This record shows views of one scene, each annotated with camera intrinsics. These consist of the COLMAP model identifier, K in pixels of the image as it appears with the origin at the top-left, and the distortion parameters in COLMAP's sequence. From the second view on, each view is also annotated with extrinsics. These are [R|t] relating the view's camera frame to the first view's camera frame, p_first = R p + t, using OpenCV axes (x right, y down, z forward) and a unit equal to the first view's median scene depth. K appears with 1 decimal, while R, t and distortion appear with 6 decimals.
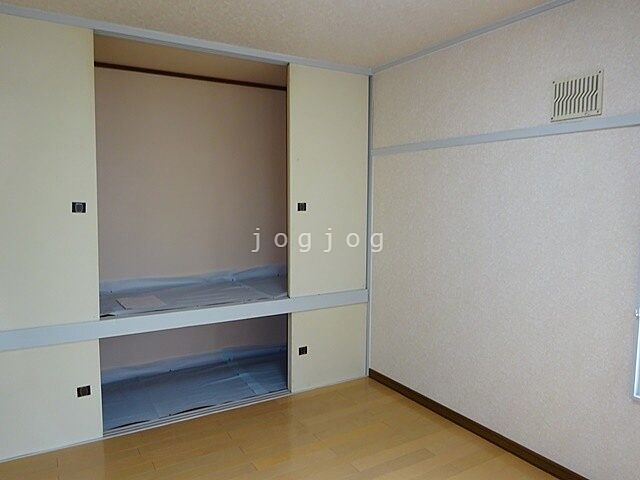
lens RADIAL K [[471.4, 0, 320.0], [0, 471.4, 240.0], [0, 0, 1]] dist [-0.003462, 0.001736]
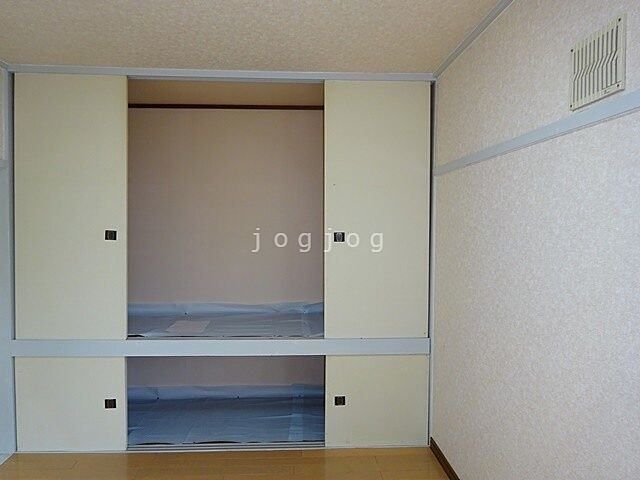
lens RADIAL K [[471.4, 0, 320.0], [0, 471.4, 240.0], [0, 0, 1]] dist [-0.003462, 0.001736]
pose [[0.881439, 0.016868, -0.471996, 0.349956], [-0.044075, 0.997939, -0.046645, -0.021453], [0.470236, 0.061918, 0.880366, 0.199801]]
